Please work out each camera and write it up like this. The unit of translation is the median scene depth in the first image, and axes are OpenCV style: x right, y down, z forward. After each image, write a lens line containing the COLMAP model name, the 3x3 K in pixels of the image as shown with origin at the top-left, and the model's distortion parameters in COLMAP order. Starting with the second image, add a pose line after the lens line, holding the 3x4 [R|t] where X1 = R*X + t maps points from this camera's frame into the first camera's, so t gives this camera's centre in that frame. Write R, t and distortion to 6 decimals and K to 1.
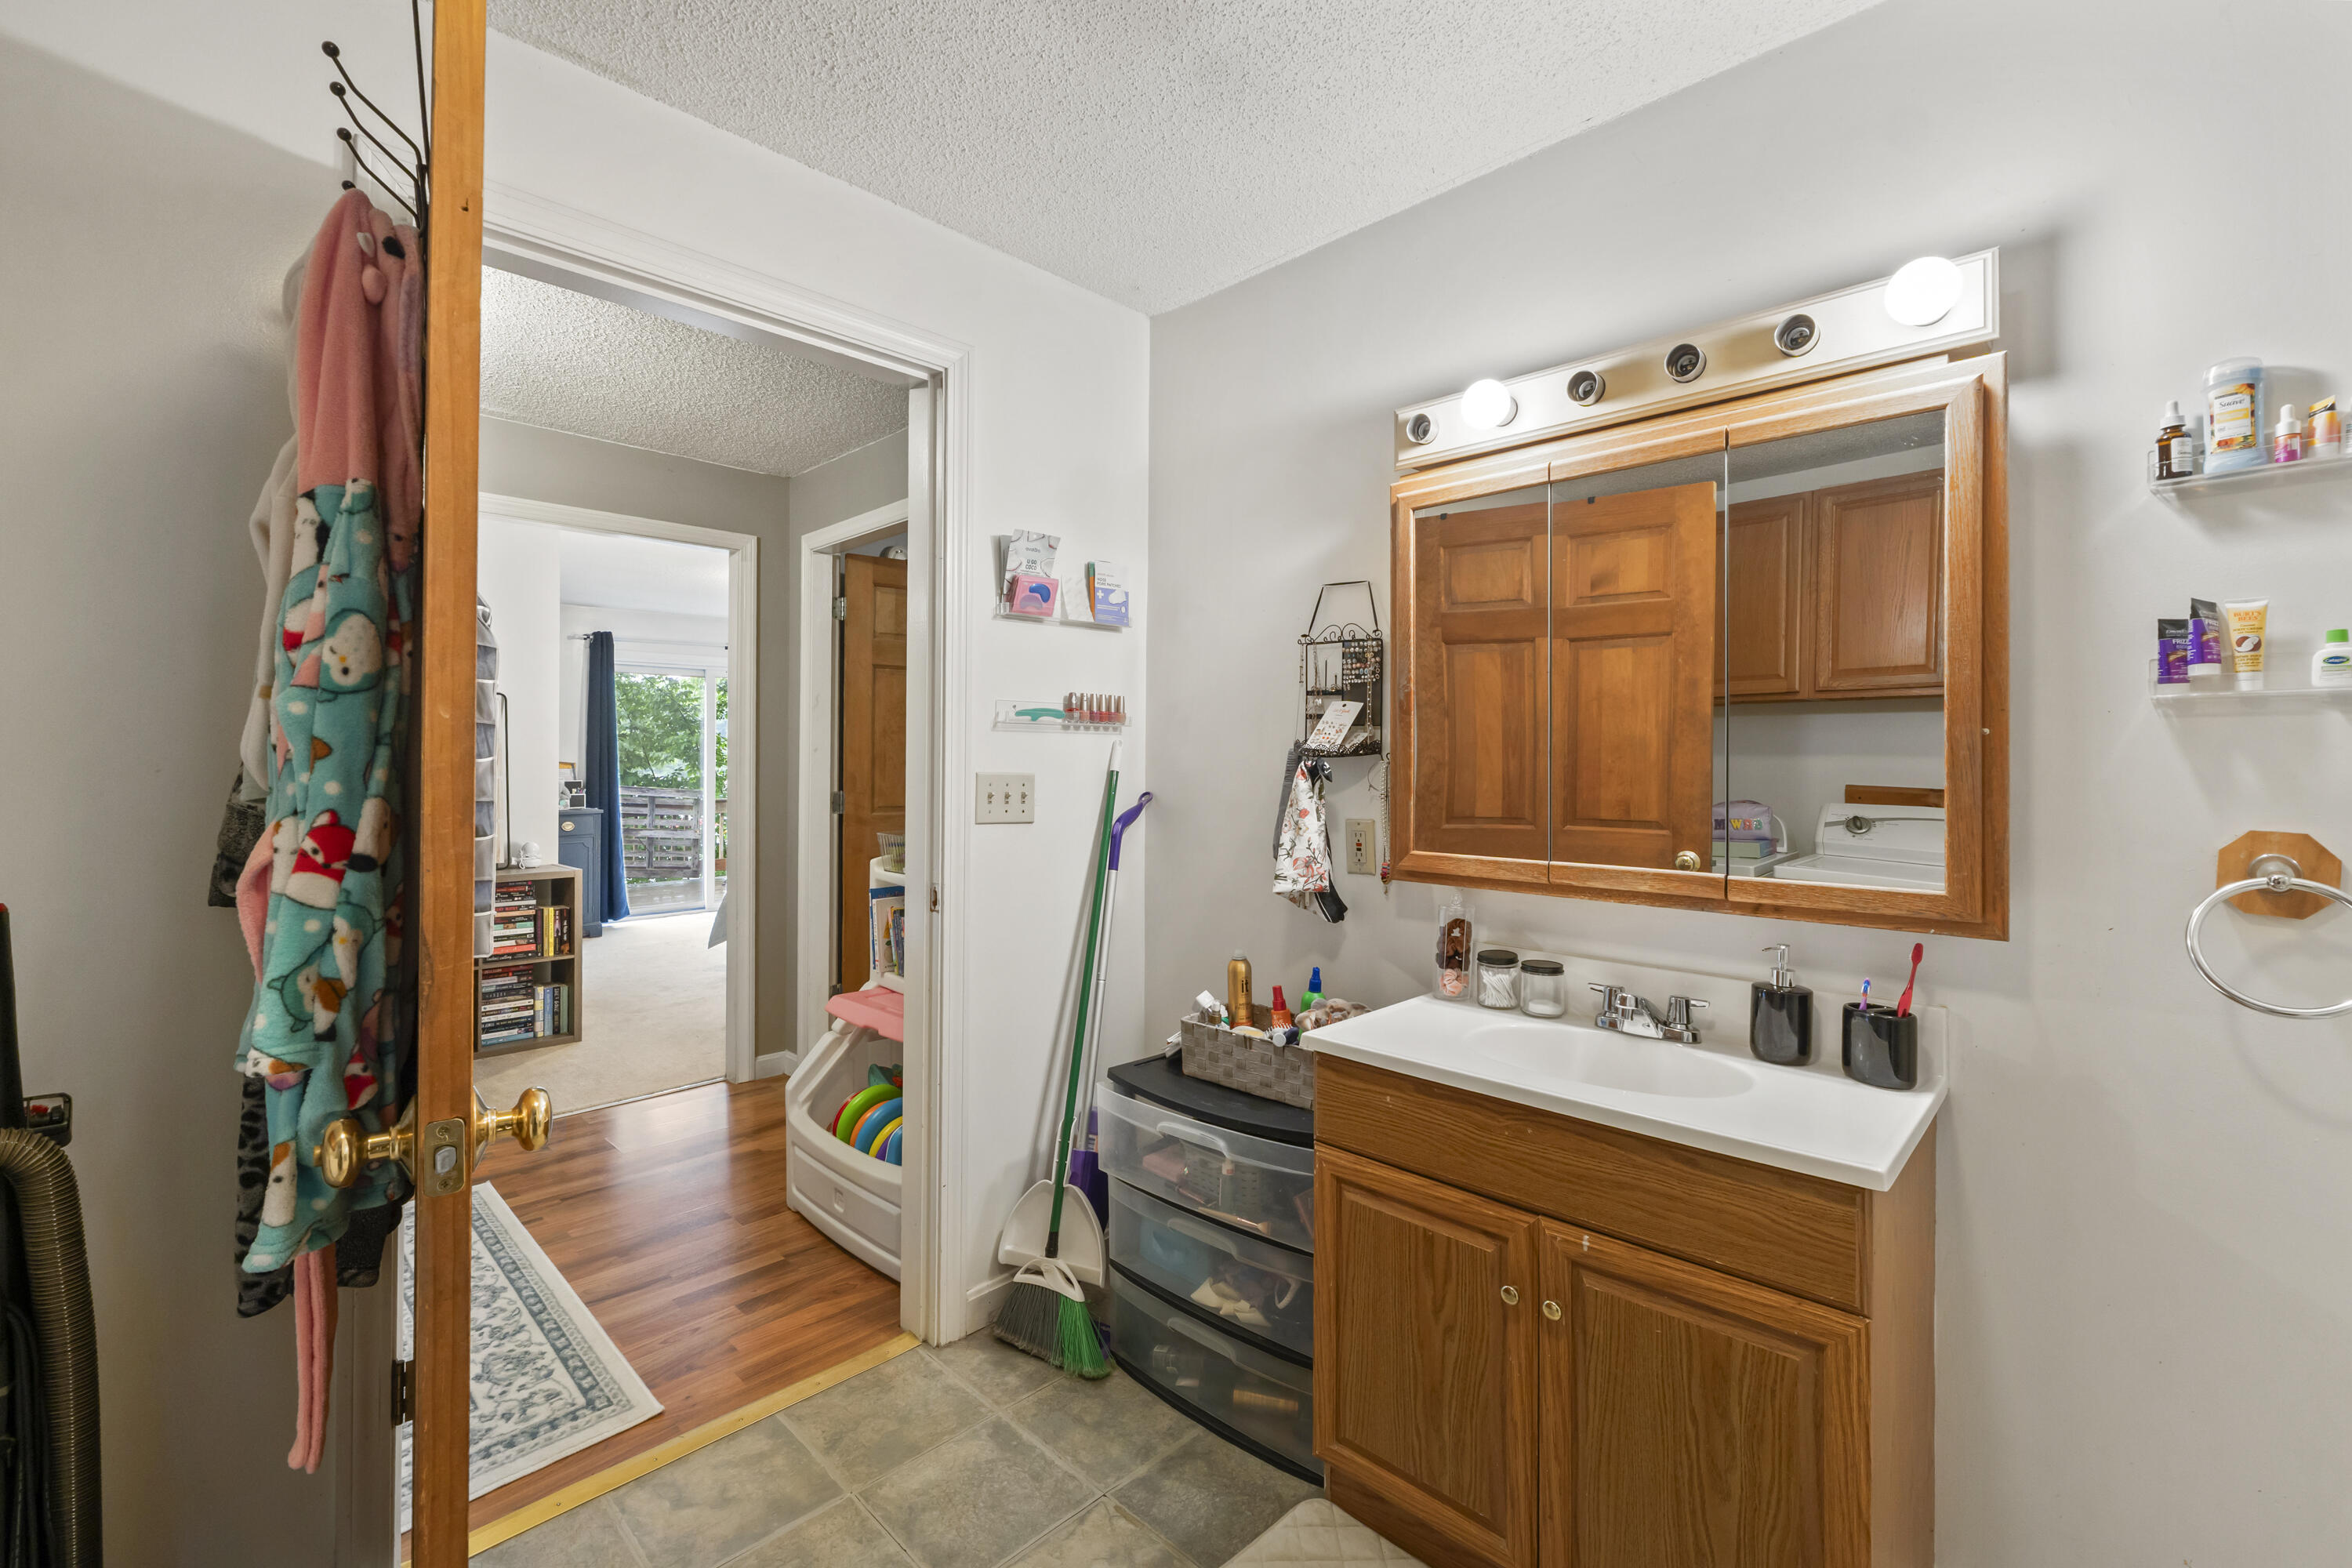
lens RADIAL K [[998.4, 0, 1176.0], [0, 998.4, 784.0], [0, 0, 1]] dist [-0.004240, -0.000583]
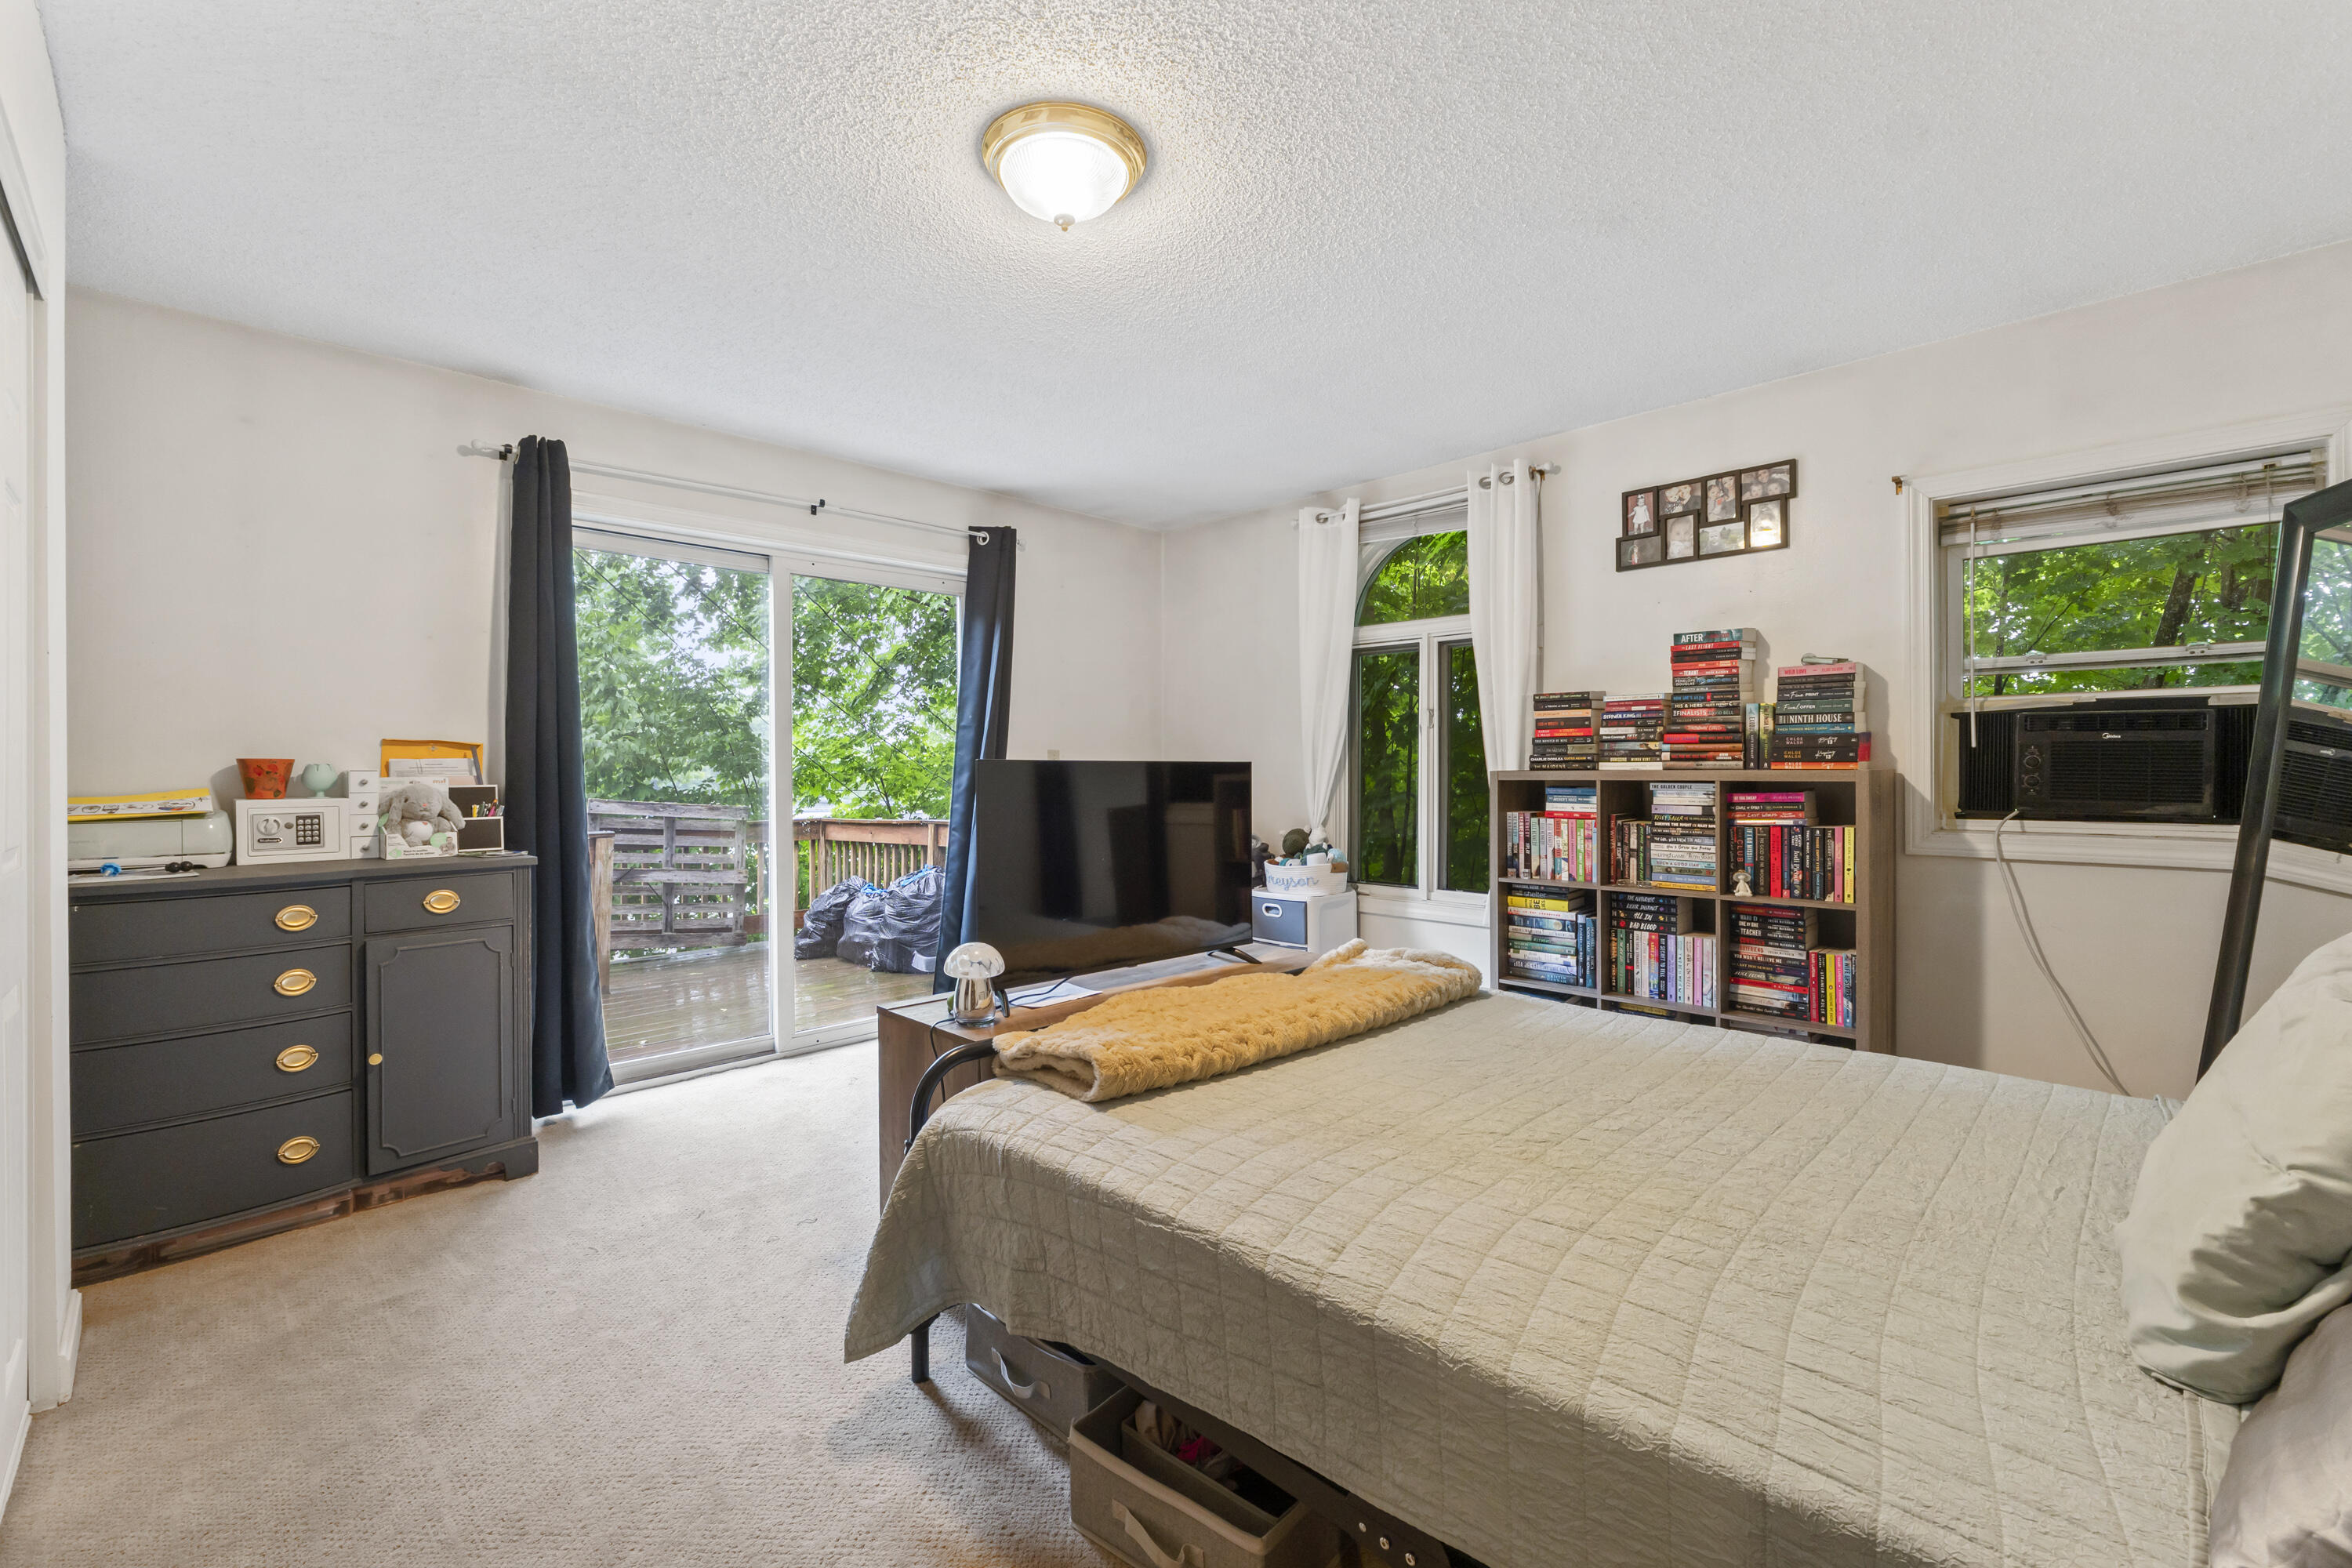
lens RADIAL K [[998.4, 0, 1176.0], [0, 998.4, 784.0], [0, 0, 1]] dist [-0.004240, -0.000583]
pose [[0.999650, -0.016899, -0.020334, -0.203857], [0.016690, 0.999807, -0.010410, 0.003510], [0.020506, 0.010067, 0.999739, 0.398616]]
